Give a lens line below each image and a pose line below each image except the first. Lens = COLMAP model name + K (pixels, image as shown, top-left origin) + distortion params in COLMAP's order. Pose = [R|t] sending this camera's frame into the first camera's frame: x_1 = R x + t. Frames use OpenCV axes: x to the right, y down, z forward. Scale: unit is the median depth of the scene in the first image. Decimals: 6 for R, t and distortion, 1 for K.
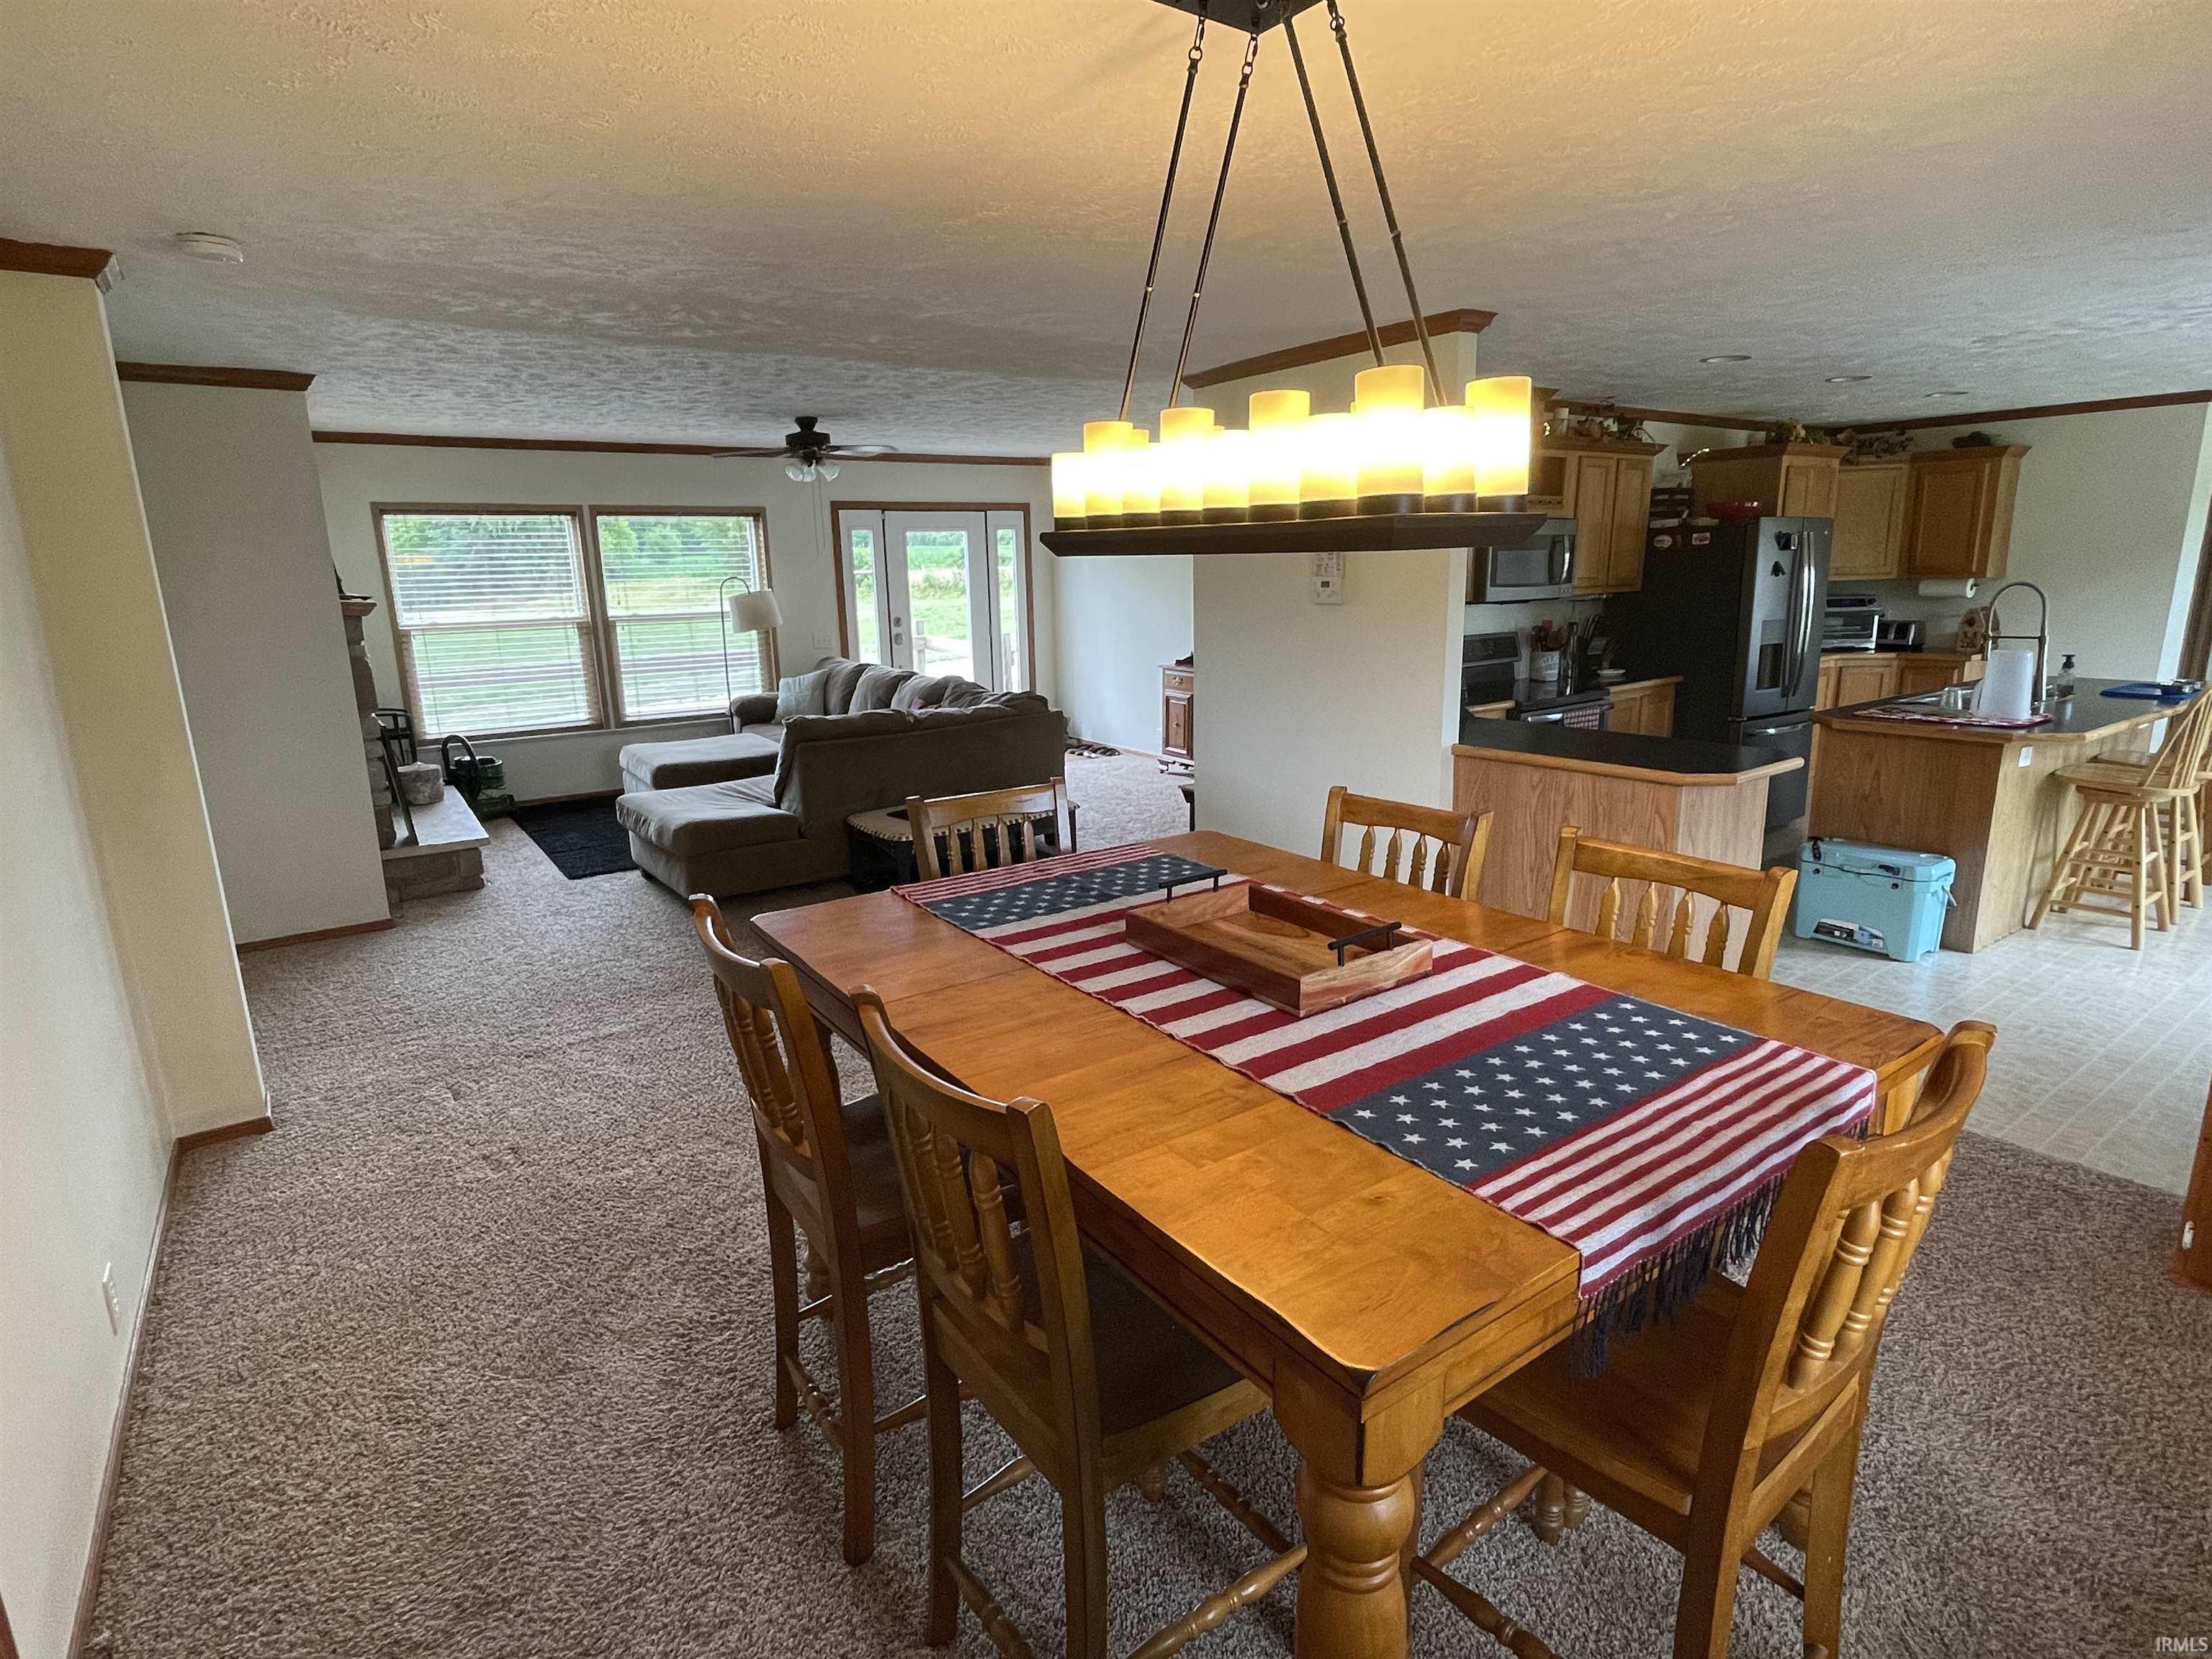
lens RADIAL K [[1132.0, 0, 1109.1], [0, 1132.0, 826.1], [0, 0, 1]] dist [-0.001681, -0.000215]
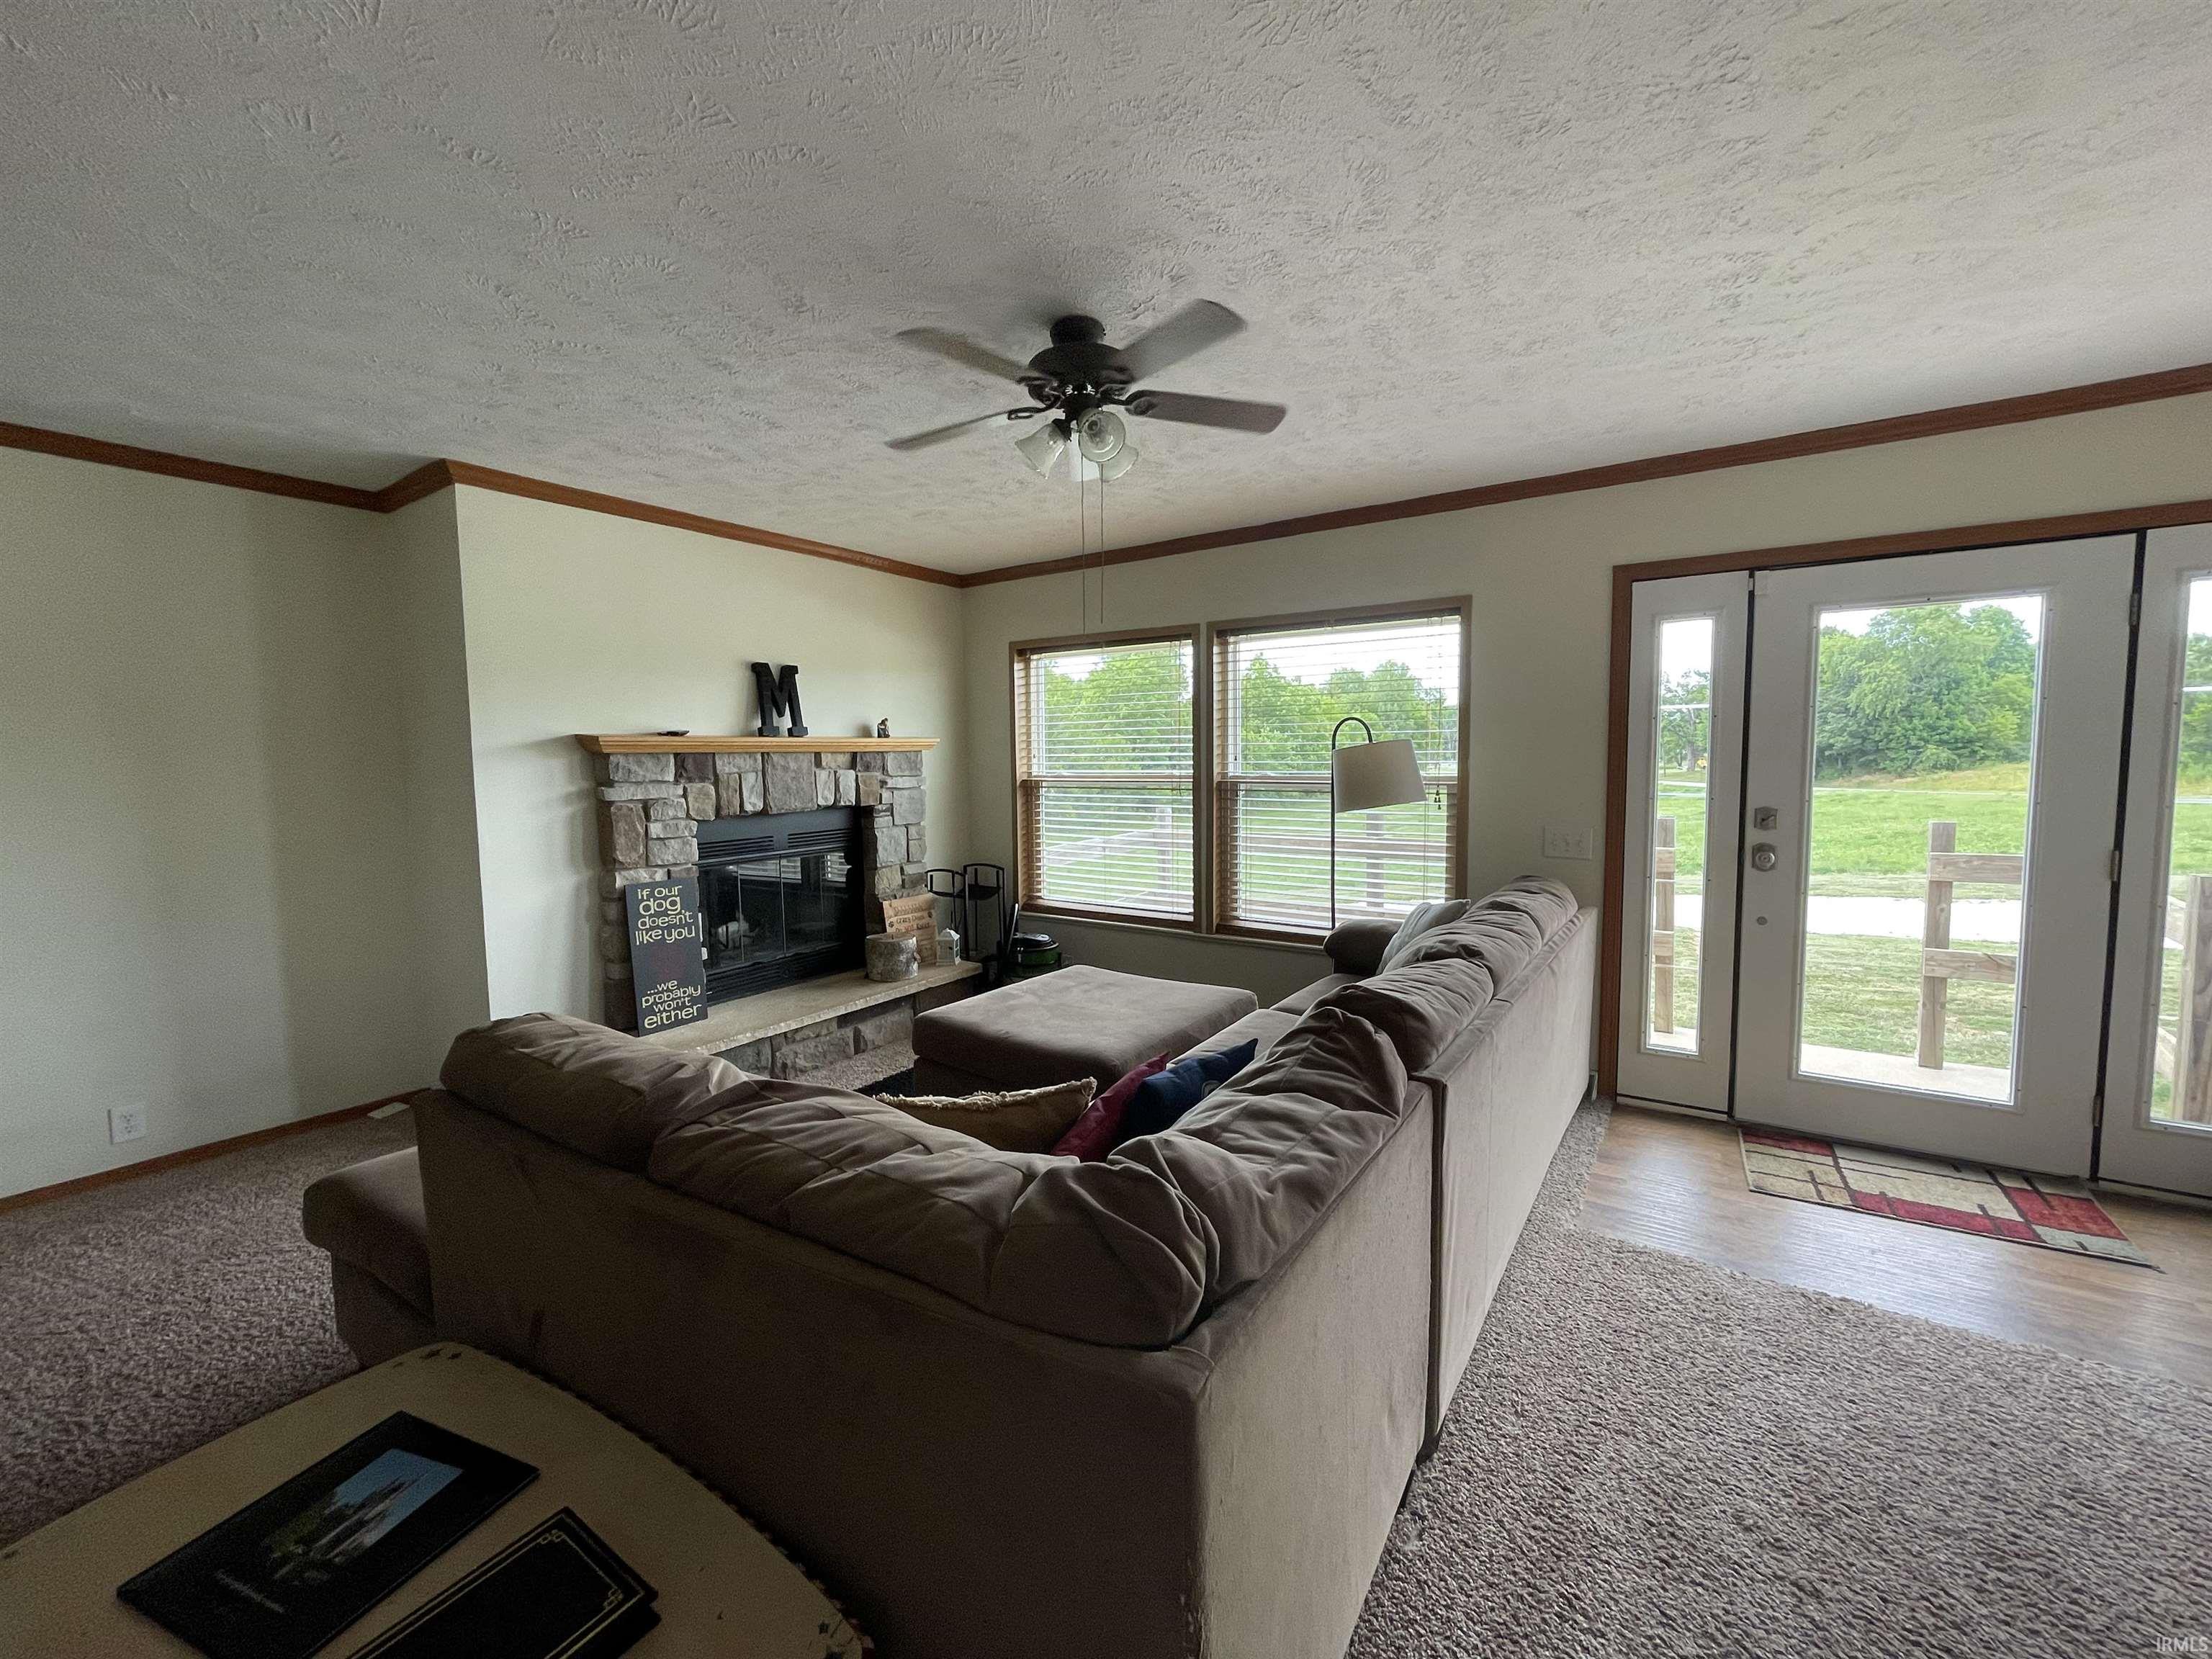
lens RADIAL K [[891.7, 0, 1104.2], [0, 891.7, 821.7], [0, 0, 1]] dist [-0.003603, -0.000015]
pose [[0.359671, 0.085410, -0.929162, 0.045248], [-0.206075, 0.978483, 0.010173, -0.144353], [0.910038, 0.187818, 0.369533, 0.711989]]
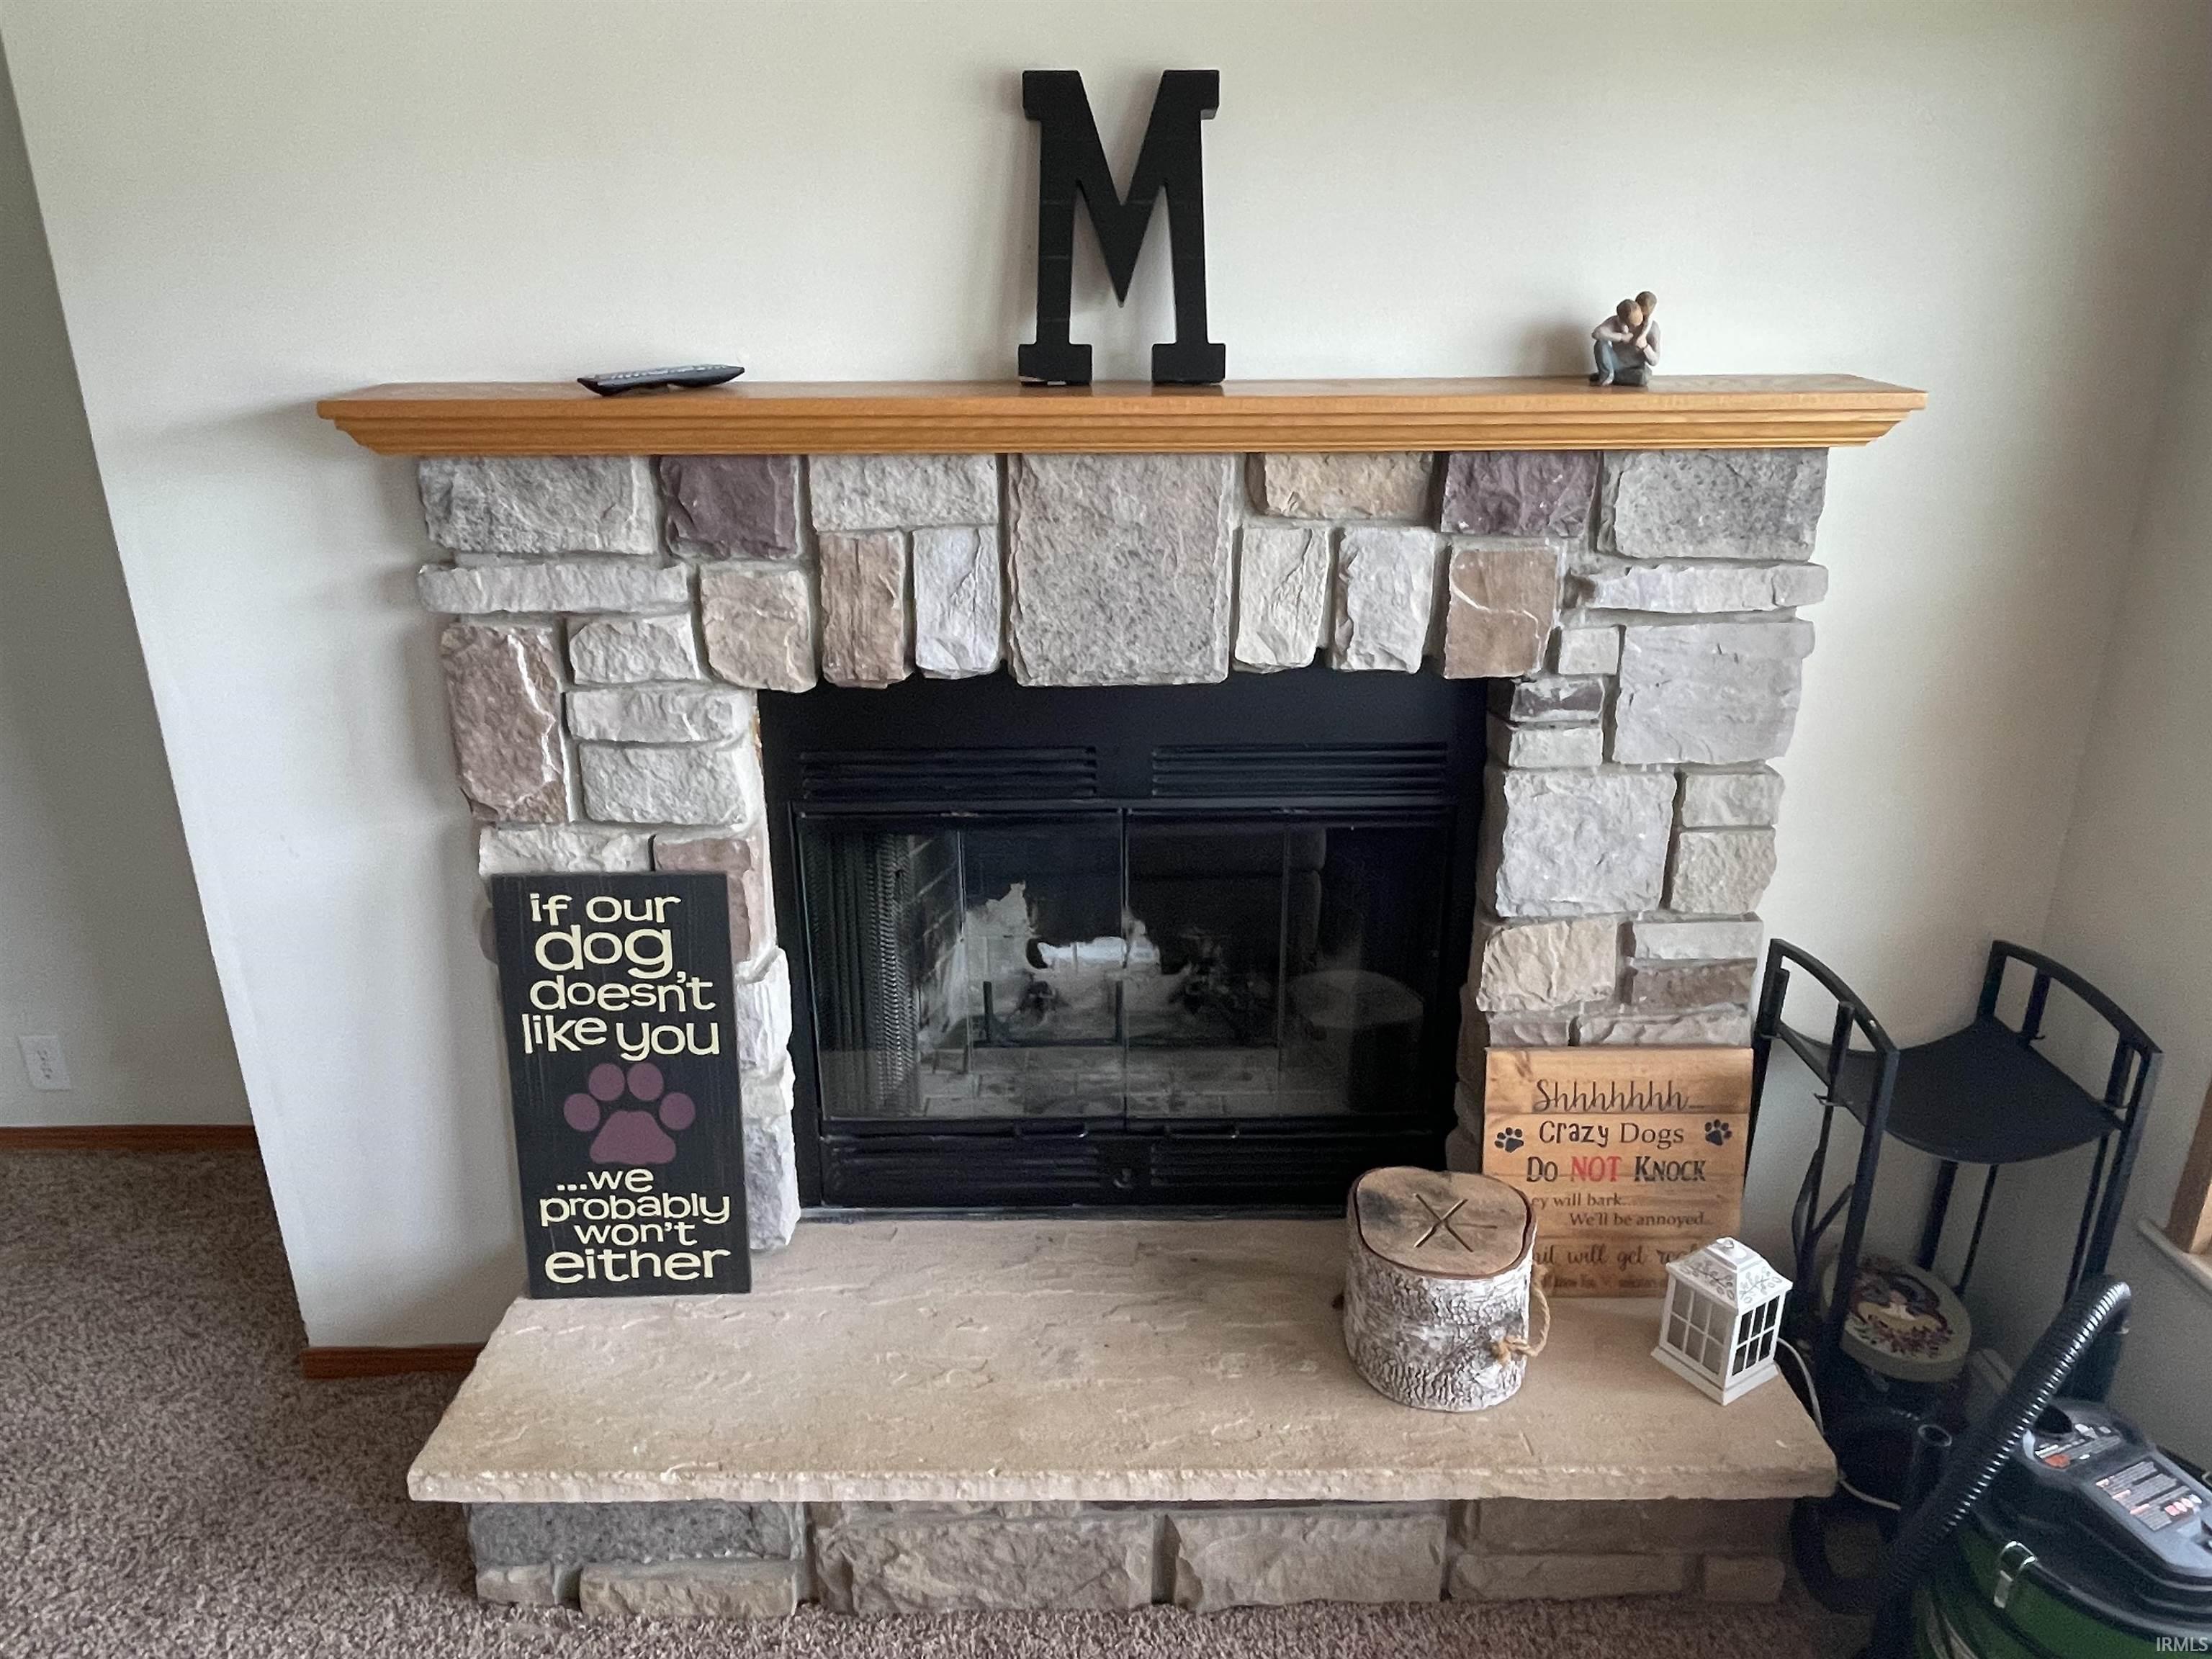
lens RADIAL K [[1432.5, 0, 1091.0], [0, 1432.5, 822.6], [0, 0, 1]] dist [0.007702, 0.004200]
pose [[-0.559159, 0.295858, -0.774474, -0.321986], [-0.173178, 0.871870, 0.458096, -0.189066], [0.810772, 0.390270, -0.436277, 0.838505]]
